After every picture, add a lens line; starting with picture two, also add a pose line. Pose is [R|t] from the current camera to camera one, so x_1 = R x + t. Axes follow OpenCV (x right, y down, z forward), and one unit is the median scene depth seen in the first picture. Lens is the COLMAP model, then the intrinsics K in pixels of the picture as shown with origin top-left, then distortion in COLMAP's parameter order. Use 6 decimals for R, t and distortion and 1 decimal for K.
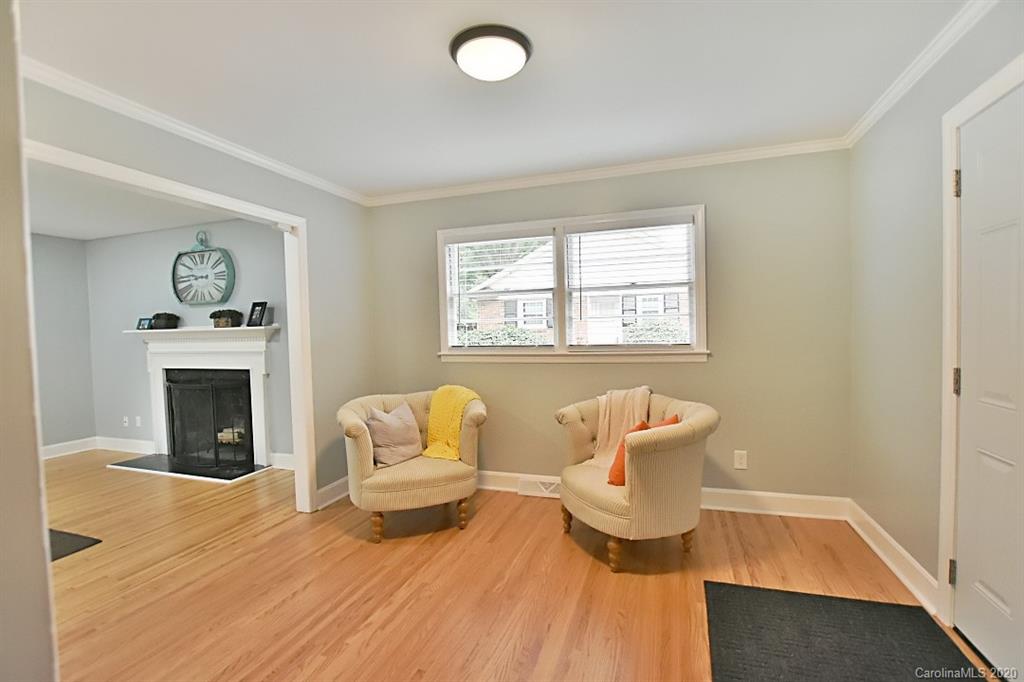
lens RADIAL K [[464.0, 0, 515.9], [0, 464.0, 345.0], [0, 0, 1]] dist [-0.028222, 0.000905]
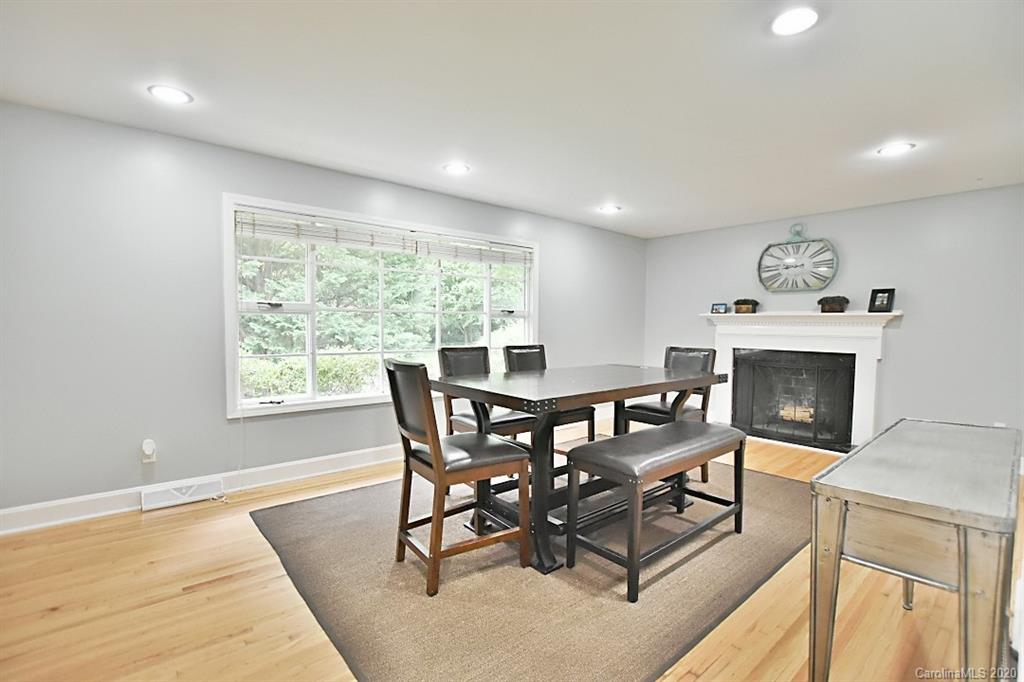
lens RADIAL K [[464.0, 0, 515.9], [0, 464.0, 345.0], [0, 0, 1]] dist [-0.028222, 0.000905]
pose [[0.862999, 0.052281, -0.502493, -0.700085], [-0.043049, 0.998623, 0.029965, 0.034662], [0.503368, -0.004228, 0.864062, -0.278277]]
